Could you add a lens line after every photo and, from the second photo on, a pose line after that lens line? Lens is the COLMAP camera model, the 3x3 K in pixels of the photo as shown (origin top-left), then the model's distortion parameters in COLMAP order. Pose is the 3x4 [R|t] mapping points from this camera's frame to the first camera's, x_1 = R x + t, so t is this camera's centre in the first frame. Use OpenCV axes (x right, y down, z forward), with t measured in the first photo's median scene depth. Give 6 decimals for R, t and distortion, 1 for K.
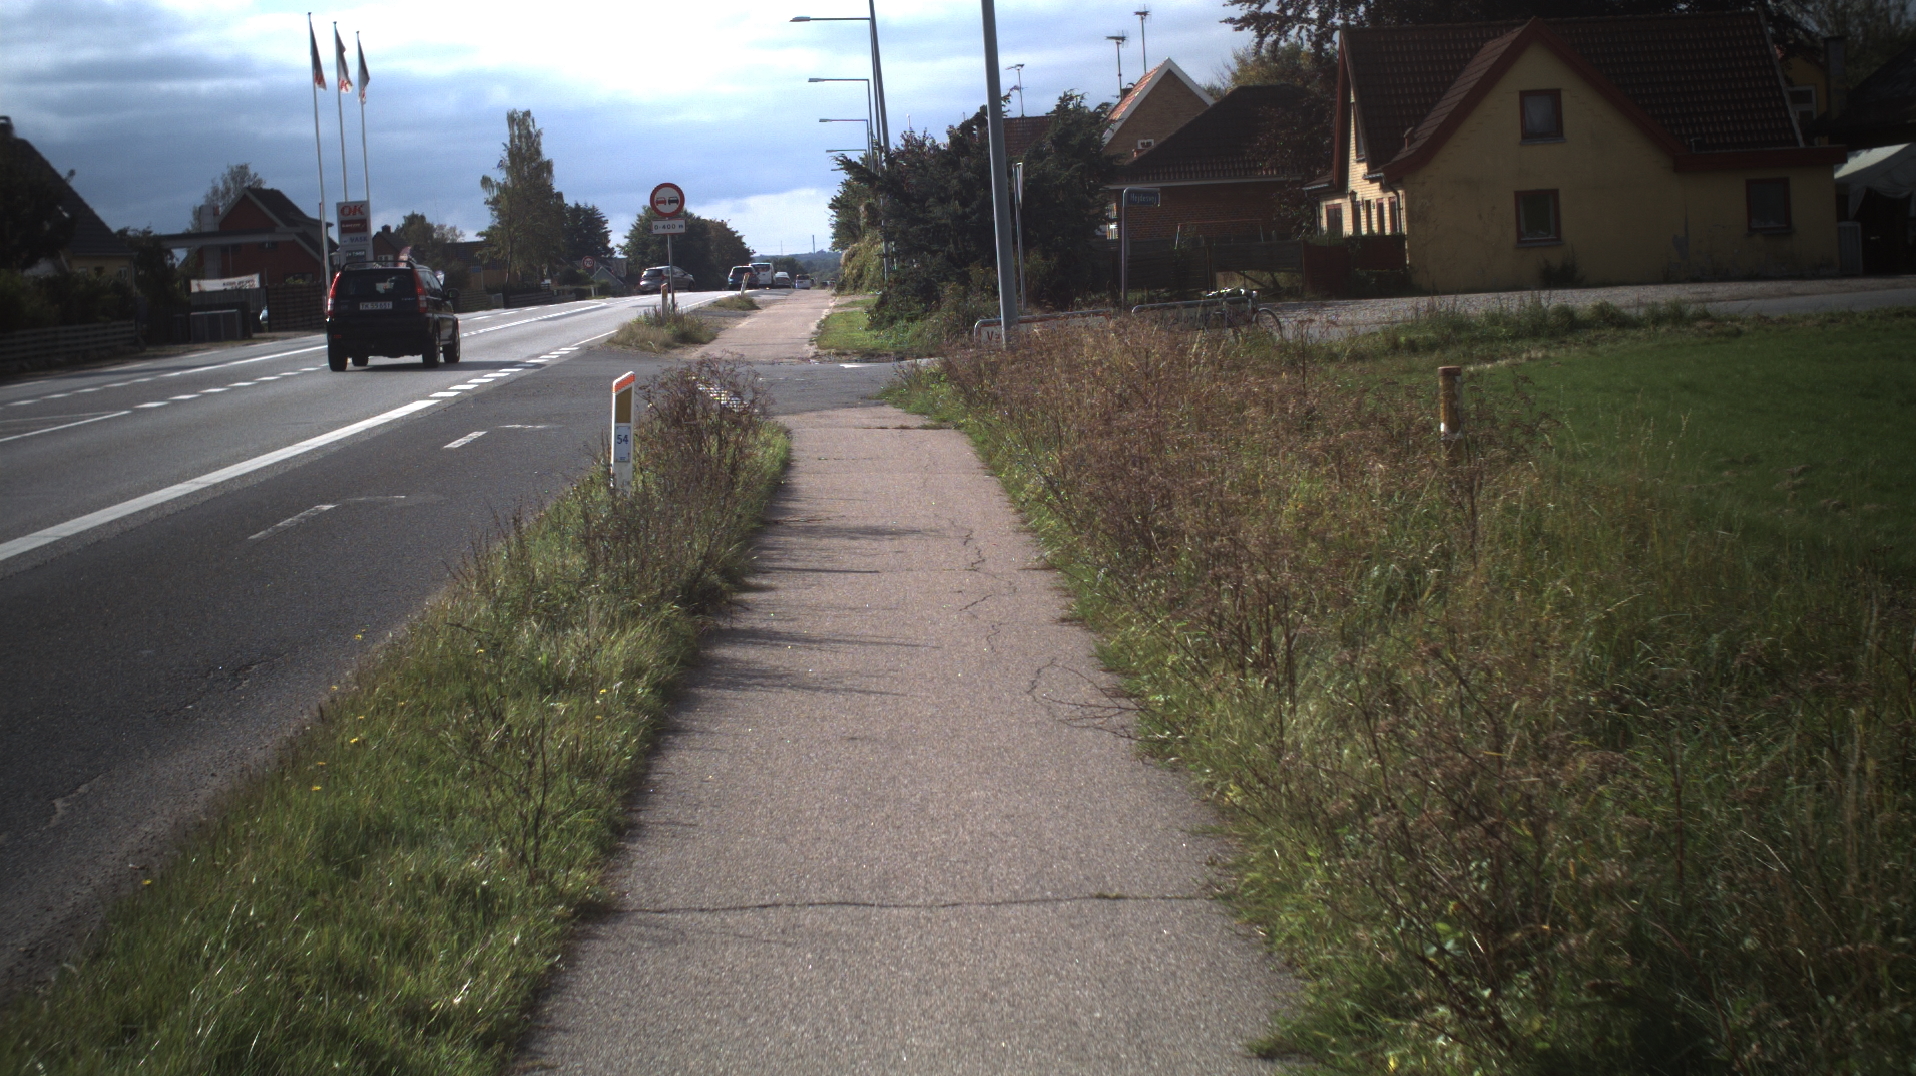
lens RADIAL K [[3591.6, 0, 950.2], [0, 3591.6, 529.0], [0, 0, 1]] dist [-0.214390, 0.000000]
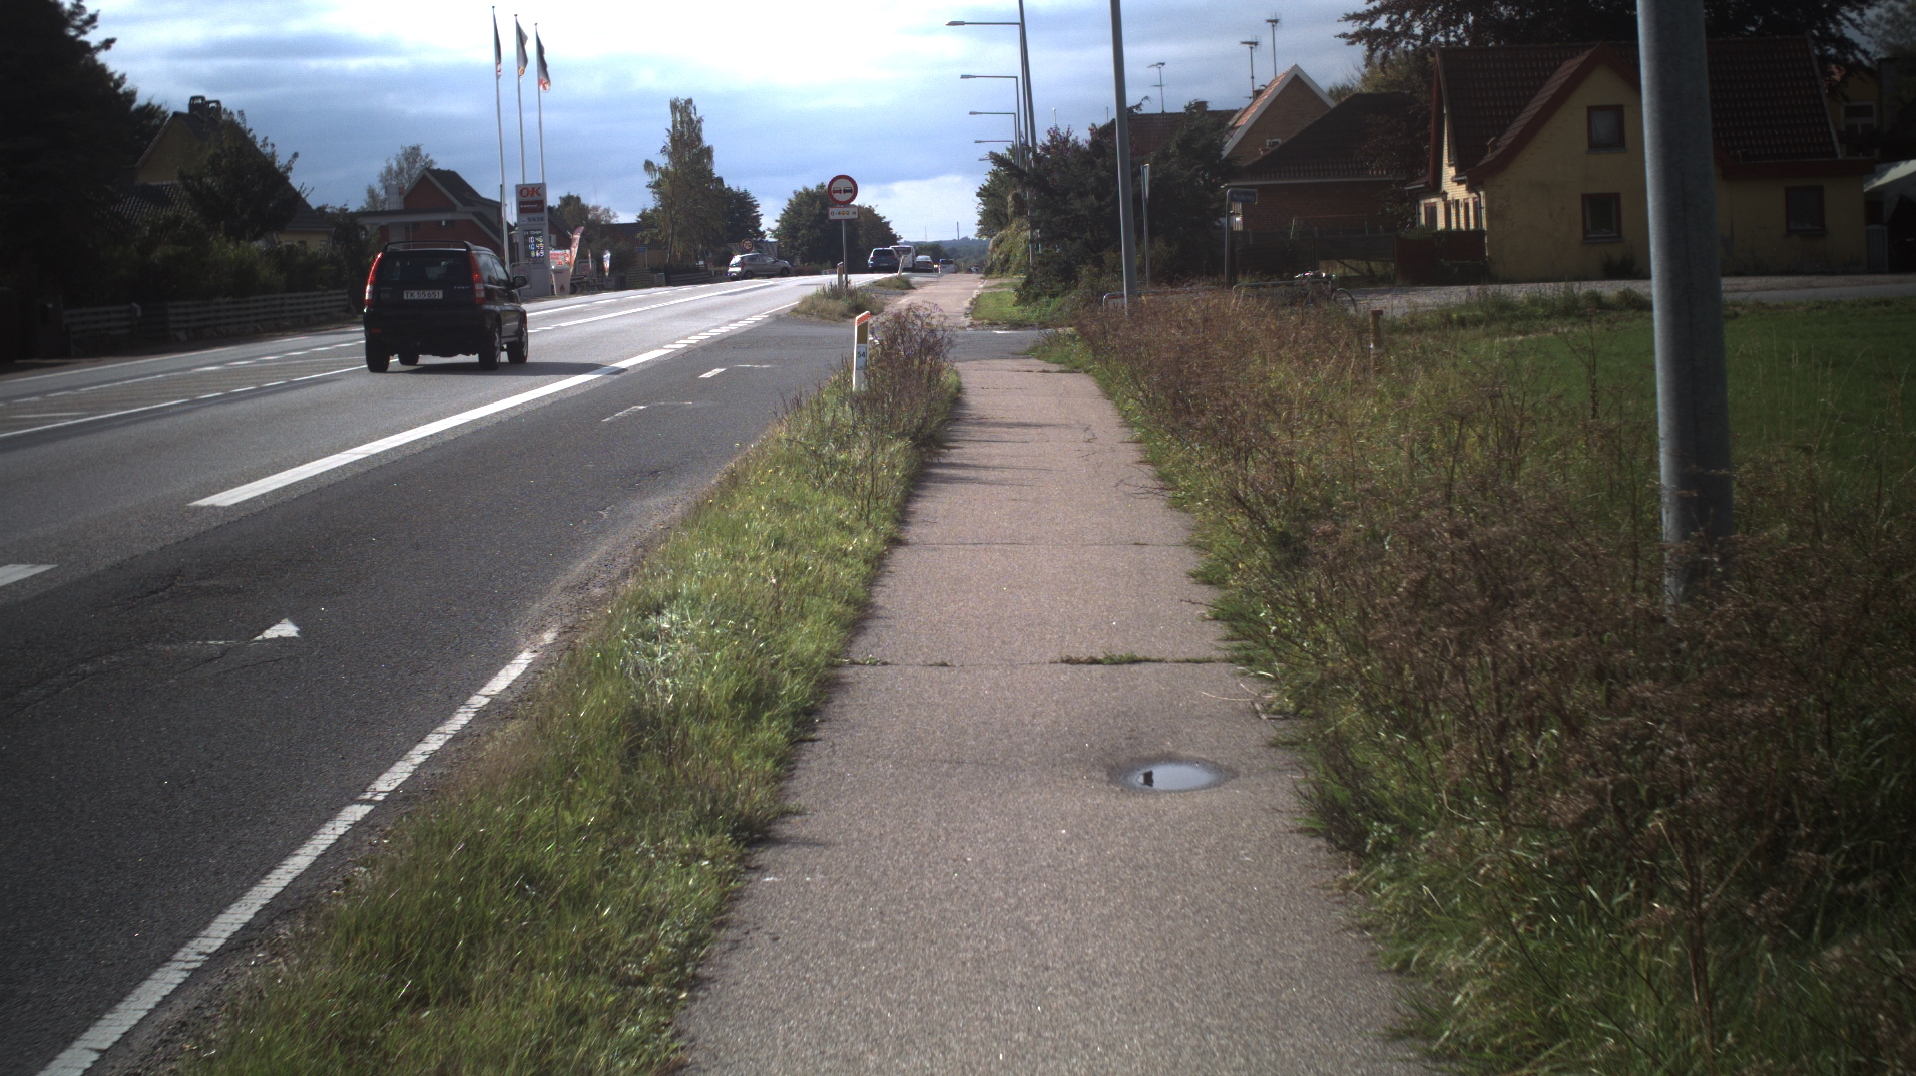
lens RADIAL K [[3591.6, 0, 966.7], [0, 3591.6, 548.6], [0, 0, 1]] dist [-0.214390, 0.000000]
pose [[0.999263, 0.017837, -0.033999, 0.001998], [-0.017536, 0.999804, 0.009145, 0.012007], [0.034155, -0.008542, 0.999380, -0.149029]]
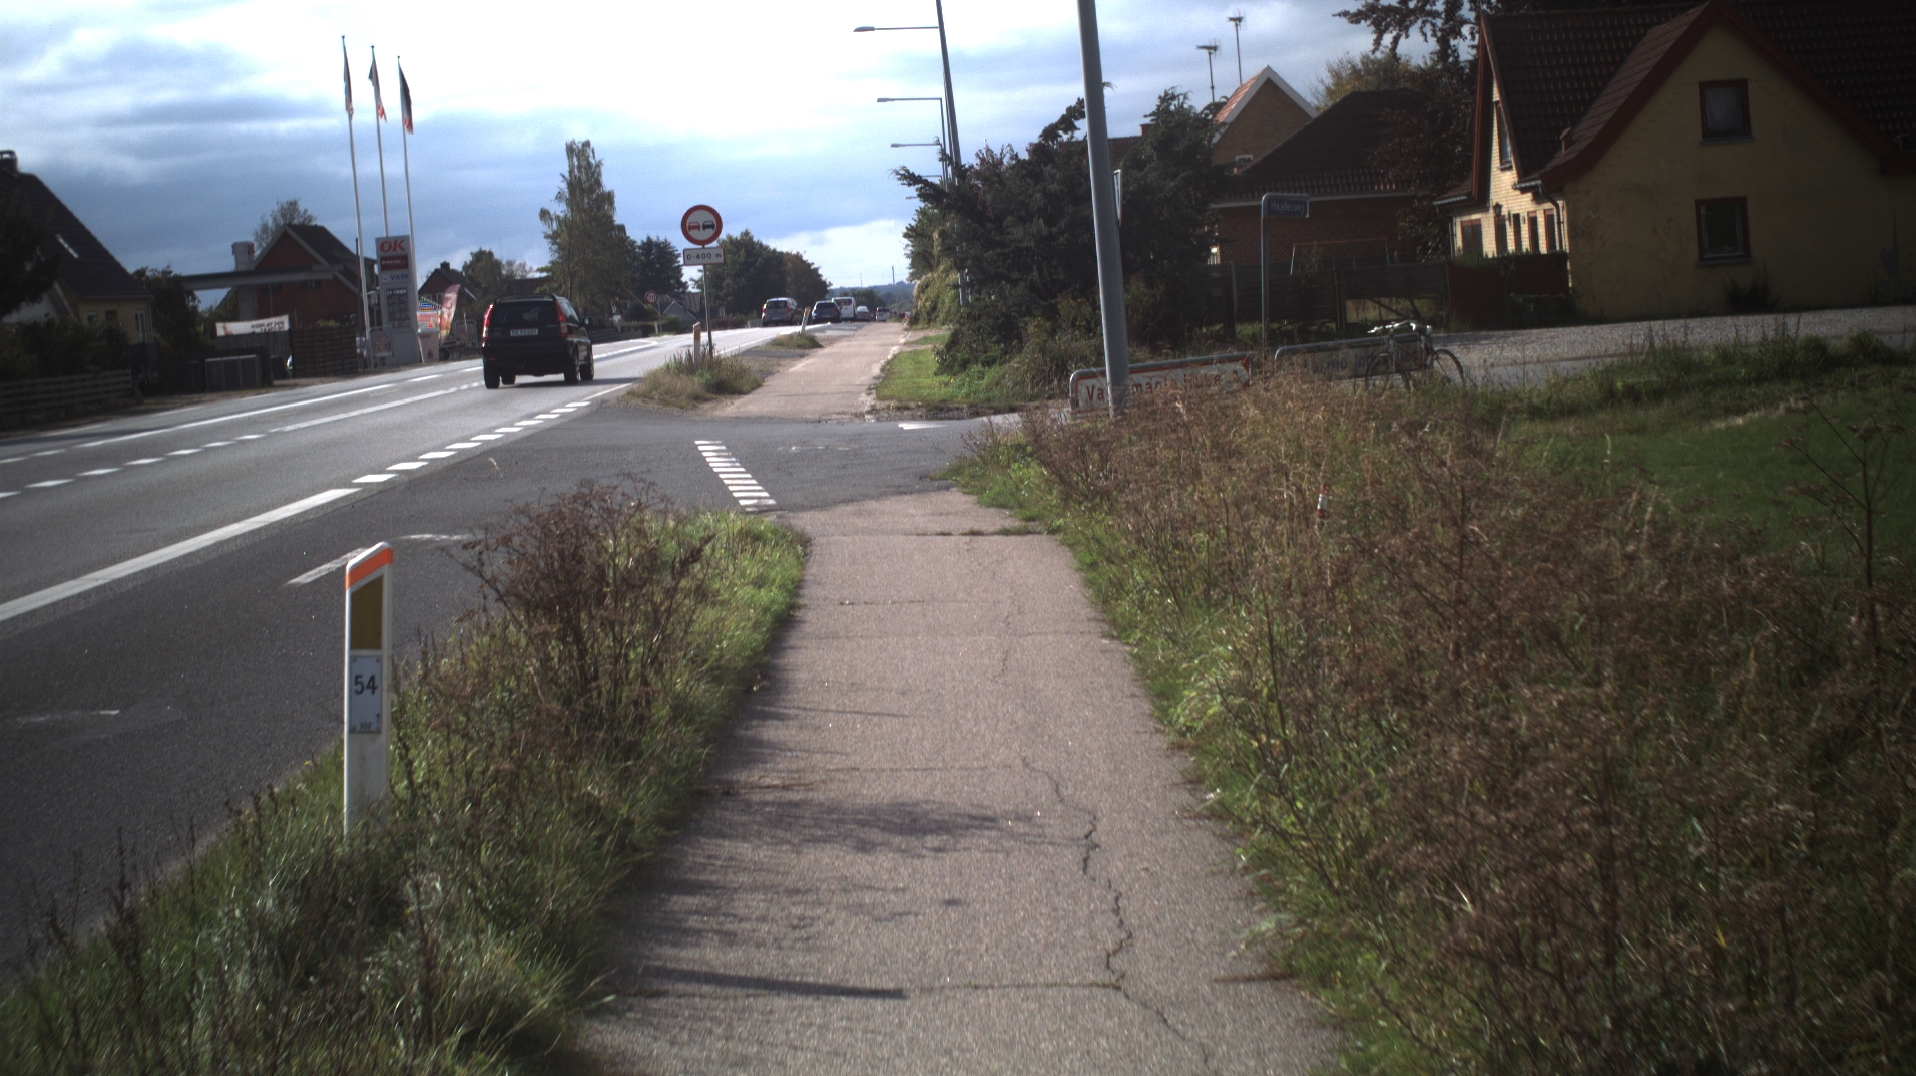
lens RADIAL K [[3591.6, 0, 957.8], [0, 3591.6, 529.7], [0, 0, 1]] dist [-0.214390, 0.000000]
pose [[0.999680, -0.013967, -0.021078, -0.000729], [0.013797, 0.999871, -0.008220, -0.011442], [0.021190, 0.007927, 0.999744, 0.148716]]
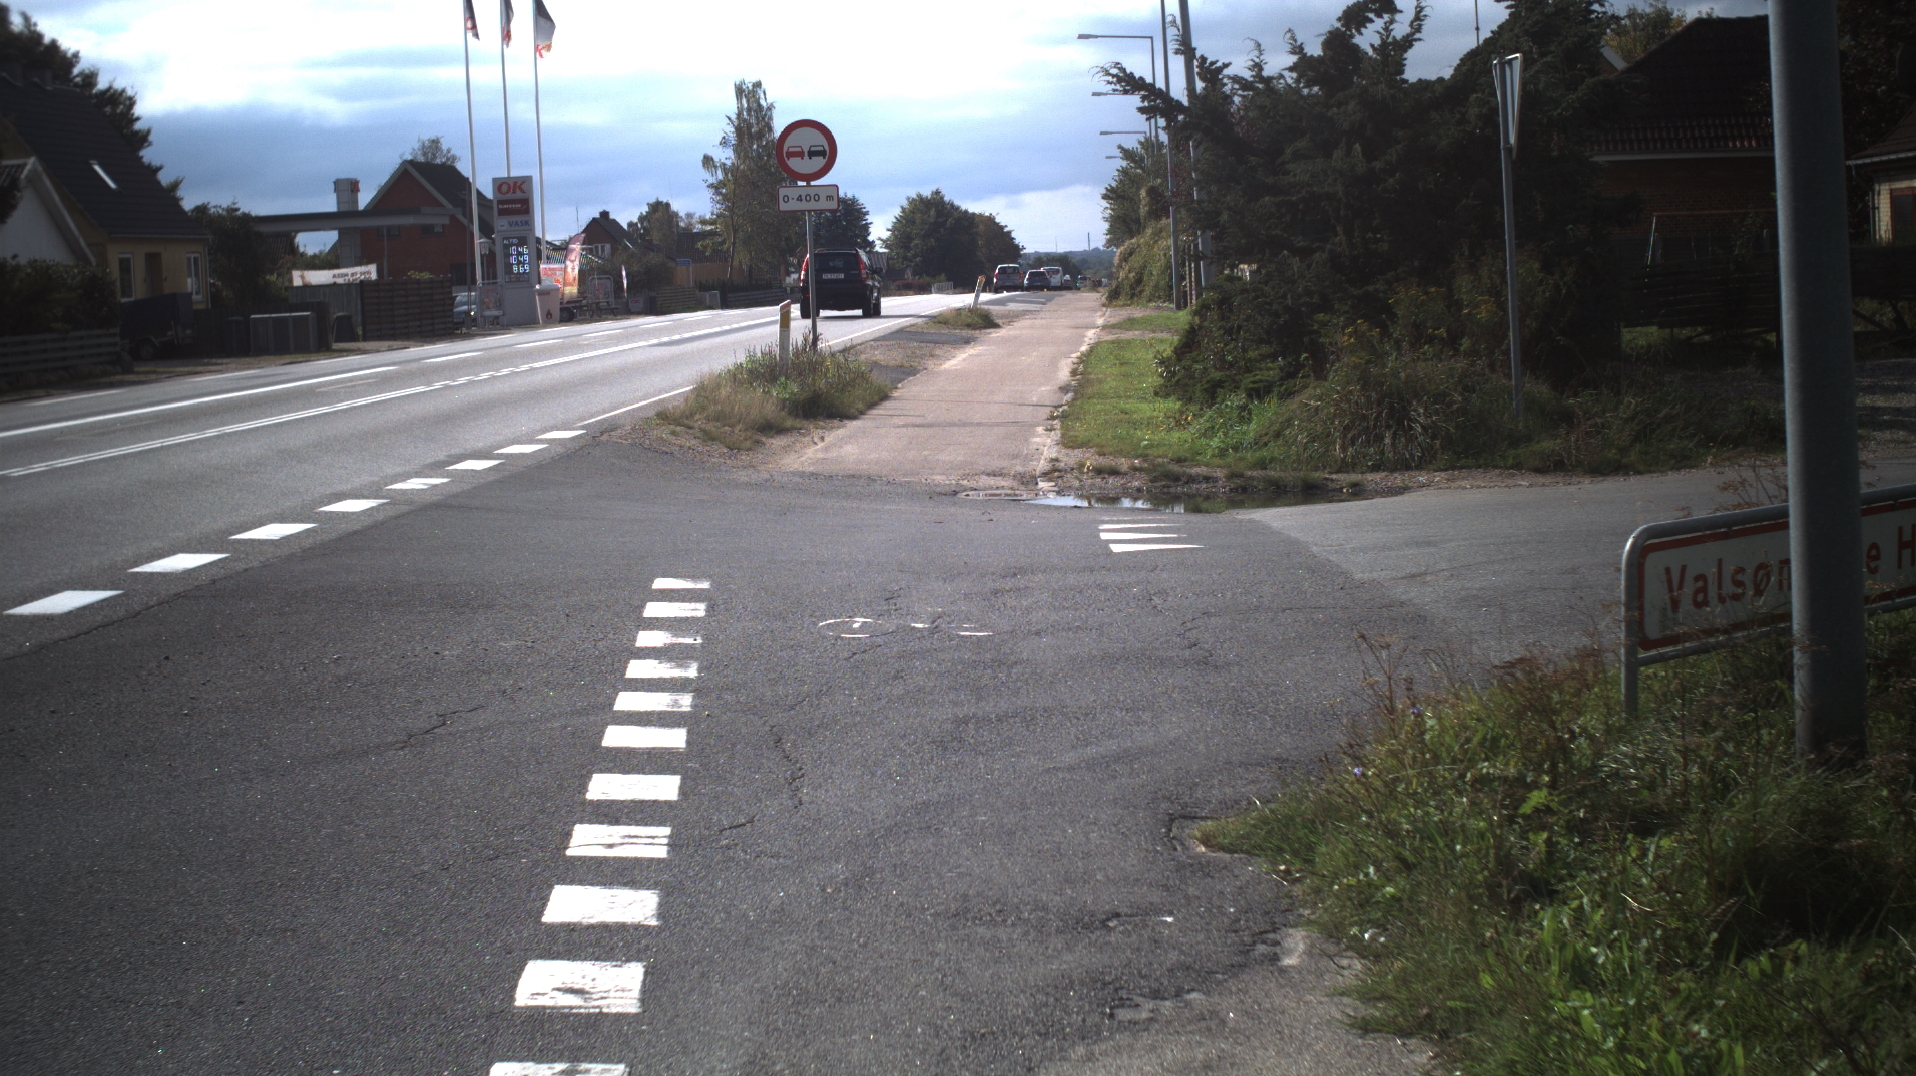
lens RADIAL K [[3591.6, 0, 959.6], [0, 3591.6, 544.1], [0, 0, 1]] dist [-0.214390, 0.000000]
pose [[0.997161, 0.021377, -0.072202, -0.013052], [-0.021021, 0.999763, 0.005682, -0.034364], [0.072306, -0.004148, 0.997374, 0.447439]]
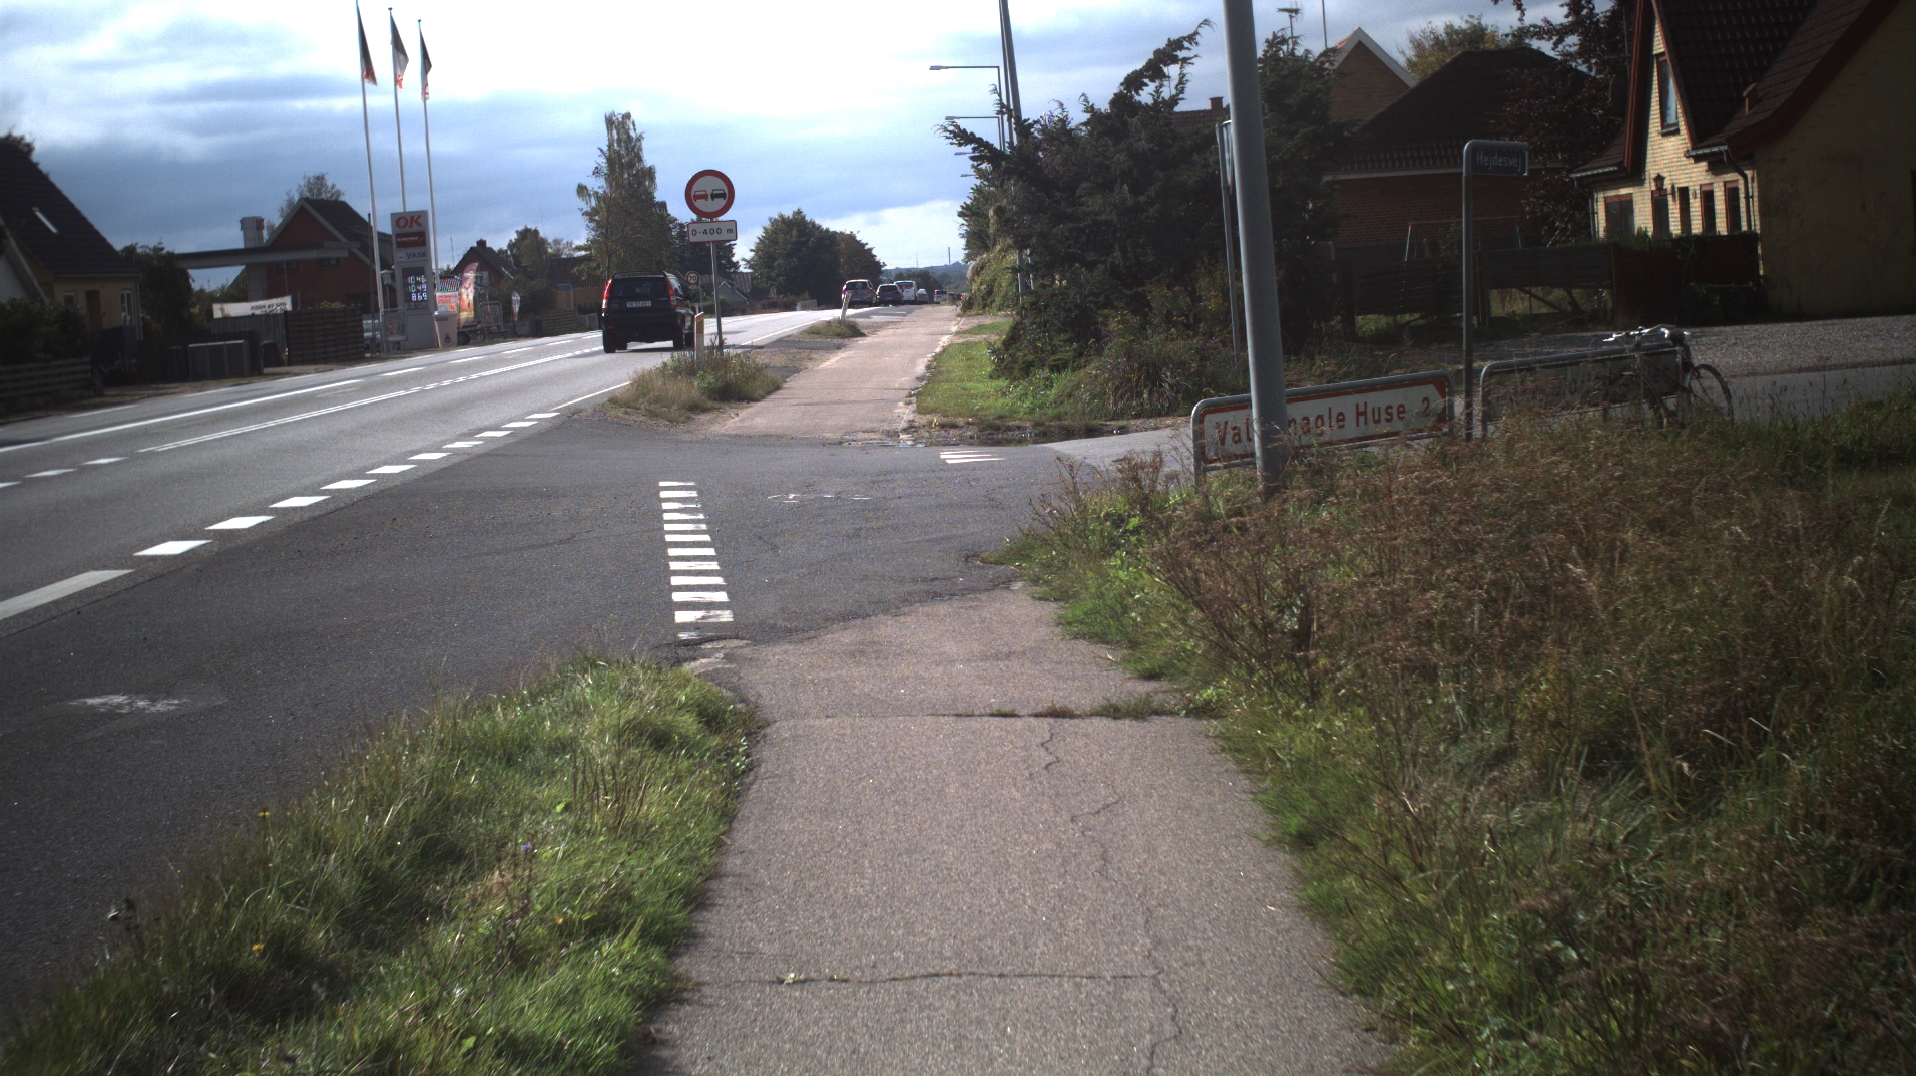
lens RADIAL K [[3591.6, 0, 951.2], [0, 3591.6, 536.5], [0, 0, 1]] dist [-0.214390, 0.000000]
pose [[0.999243, -0.007640, -0.038134, -0.004634], [0.007599, 0.999970, -0.001219, -0.023205], [0.038142, 0.000929, 0.999272, 0.298022]]
